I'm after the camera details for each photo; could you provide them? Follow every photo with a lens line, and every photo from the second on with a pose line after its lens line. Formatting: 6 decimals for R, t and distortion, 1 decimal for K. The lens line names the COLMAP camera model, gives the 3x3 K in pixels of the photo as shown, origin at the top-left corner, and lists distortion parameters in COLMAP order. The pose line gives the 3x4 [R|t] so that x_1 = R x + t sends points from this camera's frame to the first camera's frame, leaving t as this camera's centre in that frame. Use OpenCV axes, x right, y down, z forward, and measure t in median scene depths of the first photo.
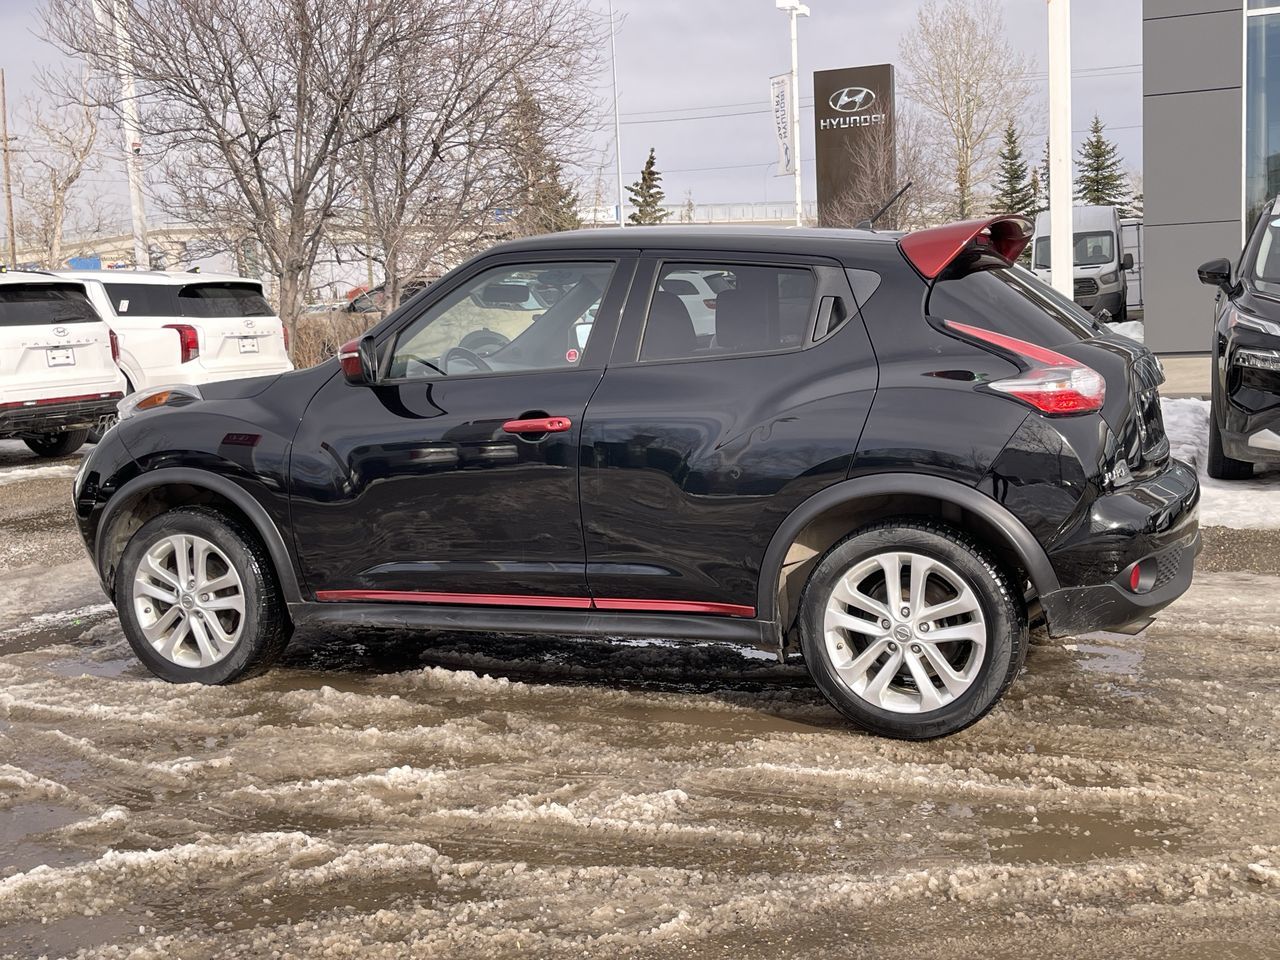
lens RADIAL K [[1518.6, 0, 640.0], [0, 1518.6, 480.0], [0, 0, 1]] dist [0.115218, -0.287790]
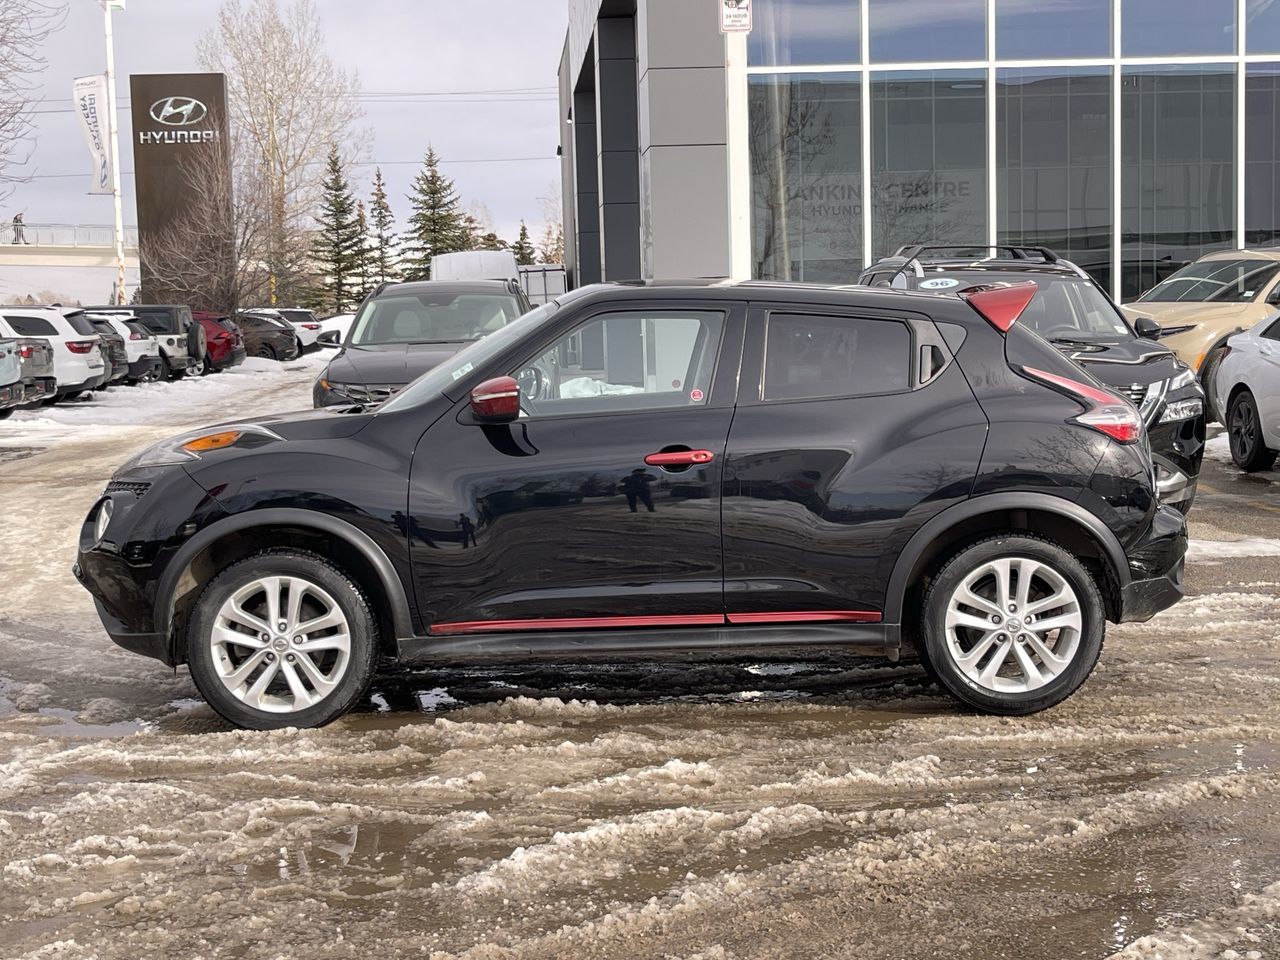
lens RADIAL K [[1796.9, 0, 640.8], [0, 1796.9, 484.3], [0, 0, 1]] dist [0.152830, -0.554249]
pose [[0.917681, -0.014593, 0.397050, -0.558337], [0.031708, 0.998828, -0.036574, 0.027095], [-0.396051, 0.046153, 0.917068, -0.164065]]
